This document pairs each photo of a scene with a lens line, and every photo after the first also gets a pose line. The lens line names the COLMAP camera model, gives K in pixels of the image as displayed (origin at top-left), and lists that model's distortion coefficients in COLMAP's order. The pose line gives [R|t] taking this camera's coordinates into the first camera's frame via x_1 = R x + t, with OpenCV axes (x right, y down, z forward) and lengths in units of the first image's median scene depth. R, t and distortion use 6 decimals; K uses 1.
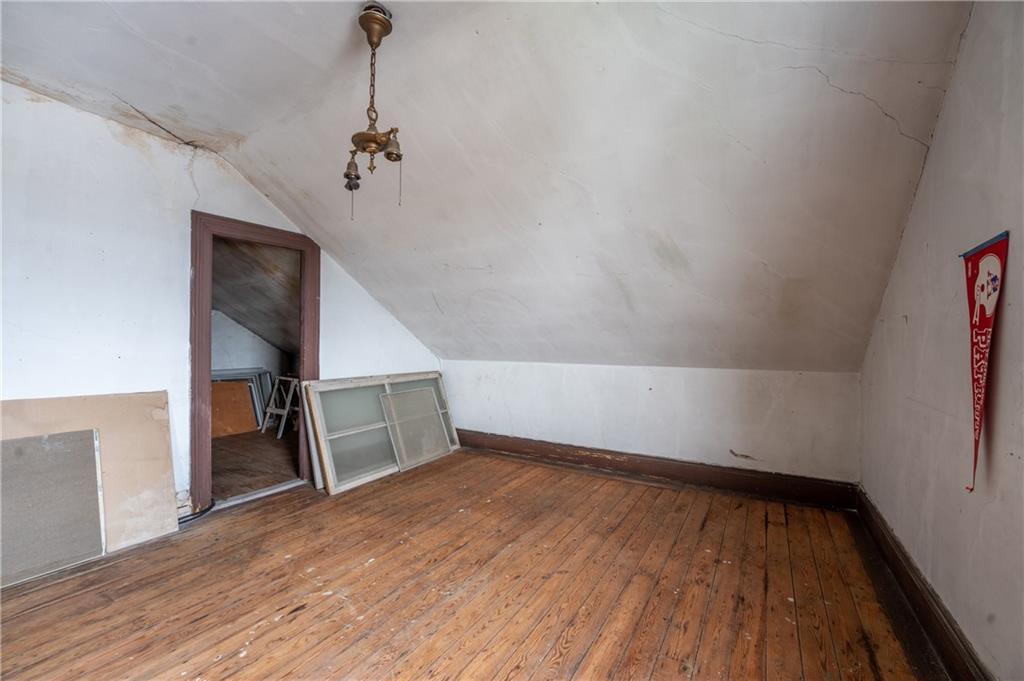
lens RADIAL K [[417.2, 0, 512.0], [0, 417.2, 340.5], [0, 0, 1]] dist [-0.029329, 0.004161]
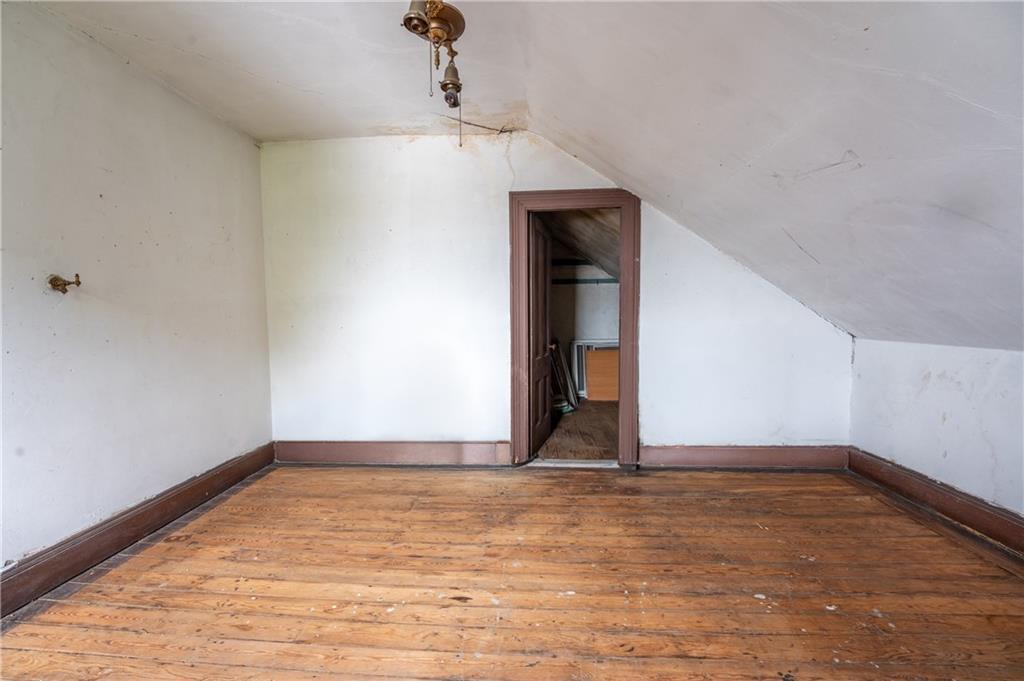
lens RADIAL K [[417.2, 0, 512.0], [0, 417.2, 340.5], [0, 0, 1]] dist [-0.029329, 0.004161]
pose [[0.466497, 0.053421, -0.882908, 0.220394], [0.010461, 0.997771, 0.065899, 0.005491], [0.884461, -0.039978, 0.464899, 0.461675]]
